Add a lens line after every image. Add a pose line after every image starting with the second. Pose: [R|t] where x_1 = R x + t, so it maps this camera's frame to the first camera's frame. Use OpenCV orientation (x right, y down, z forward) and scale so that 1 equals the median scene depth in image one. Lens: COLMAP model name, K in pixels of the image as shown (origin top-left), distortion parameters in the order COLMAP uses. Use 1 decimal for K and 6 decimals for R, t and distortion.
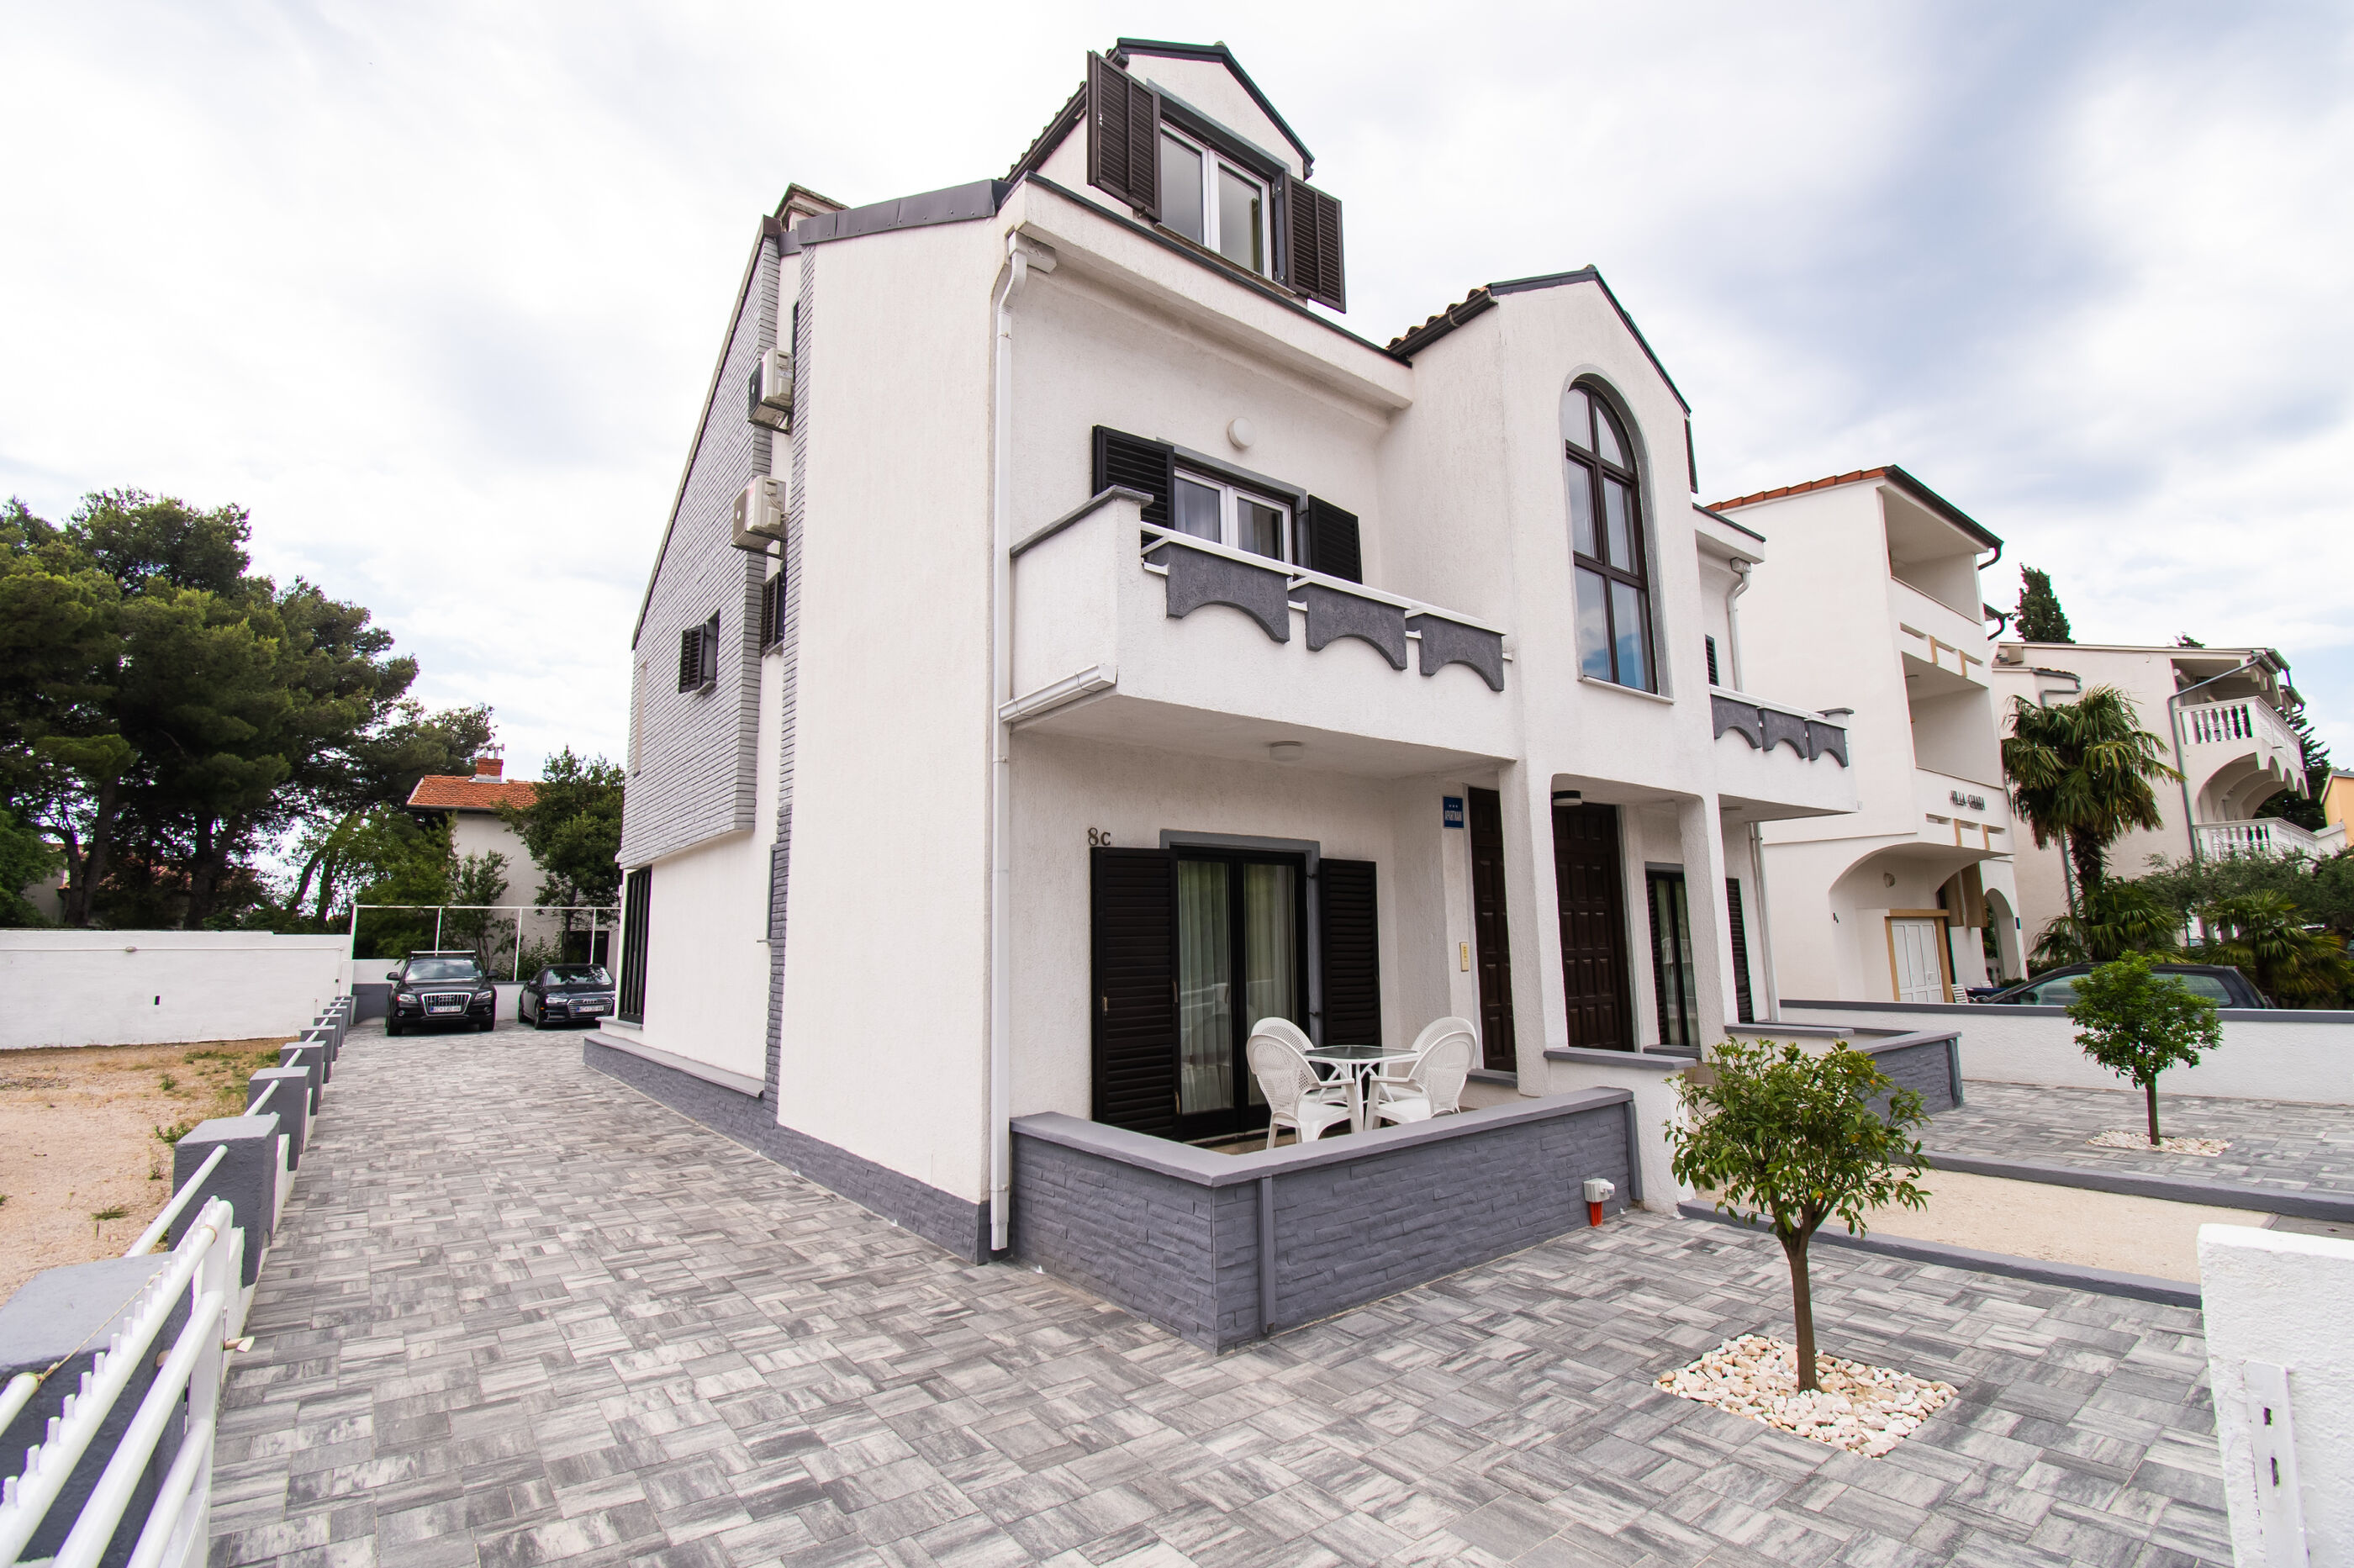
lens RADIAL K [[1041.9, 0, 1193.2], [0, 1041.9, 786.0], [0, 0, 1]] dist [-0.004830, -0.003317]
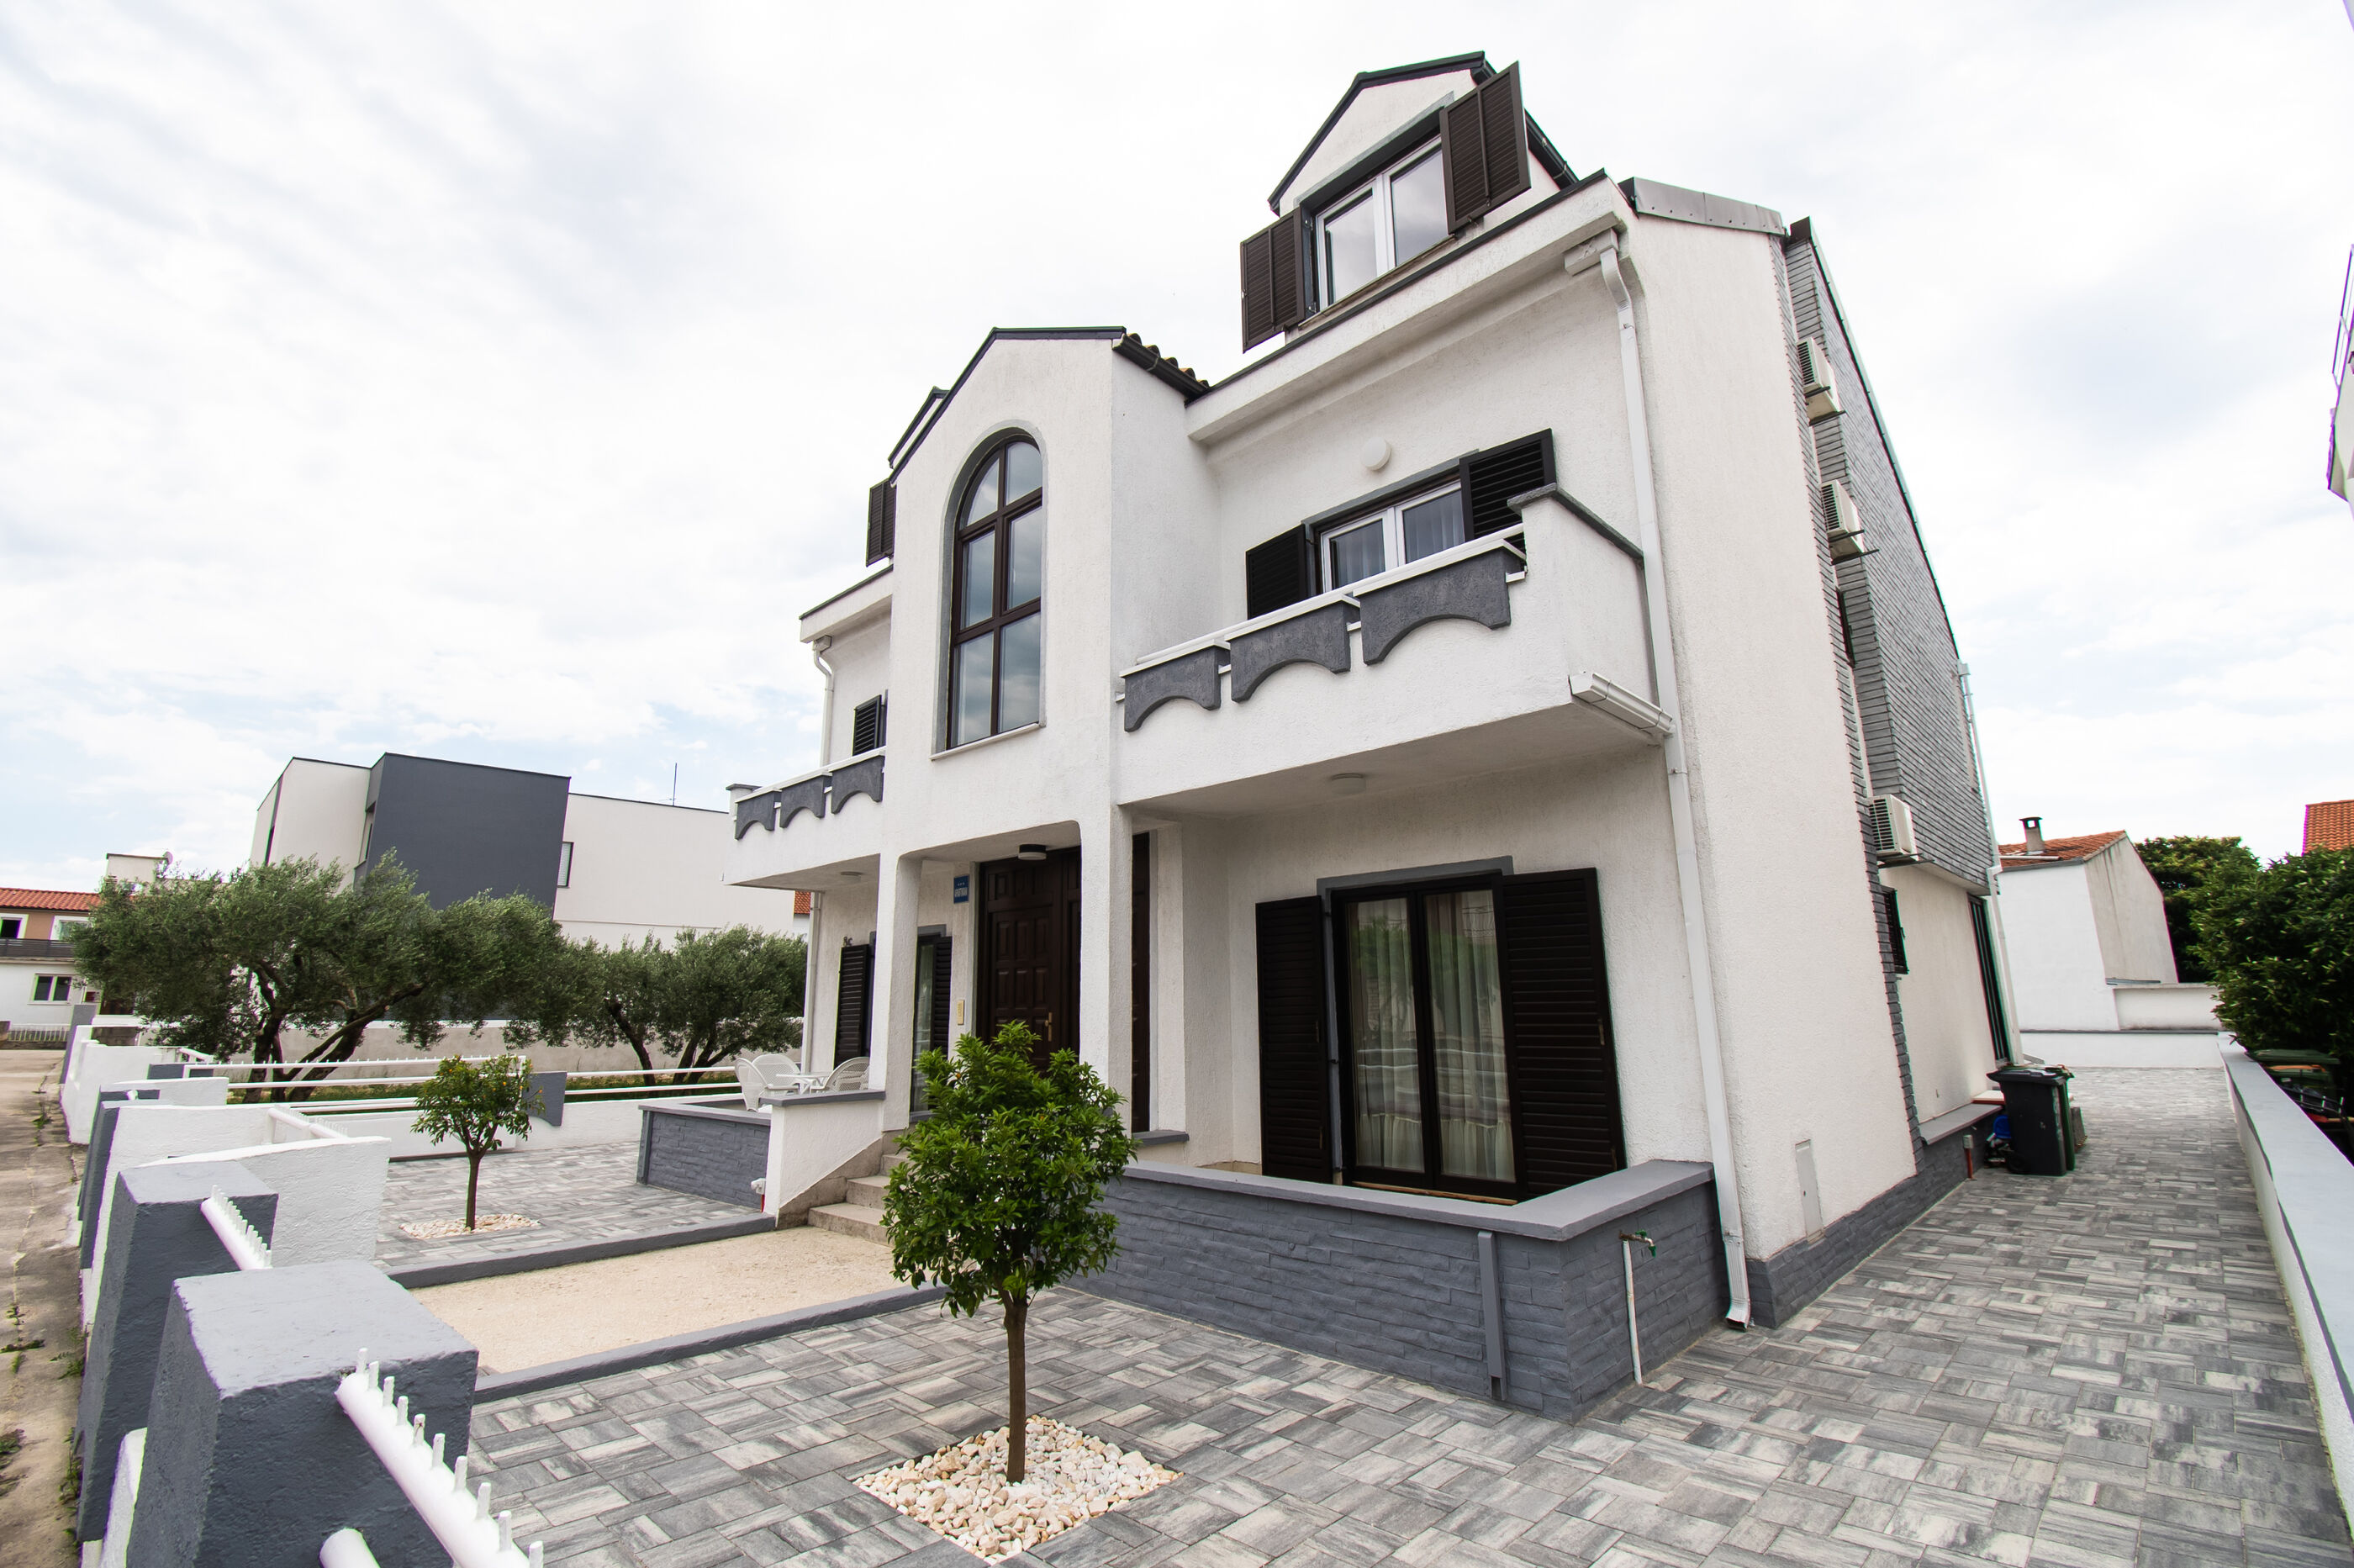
lens RADIAL K [[1041.9, 0, 1247.8], [0, 1041.9, 794.5], [0, 0, 1]] dist [-0.004830, -0.003317]
pose [[0.152273, -0.178426, -0.972099, 0.936855], [0.172178, 0.973318, -0.151679, 0.099374], [0.973225, -0.144277, 0.178931, 0.677579]]
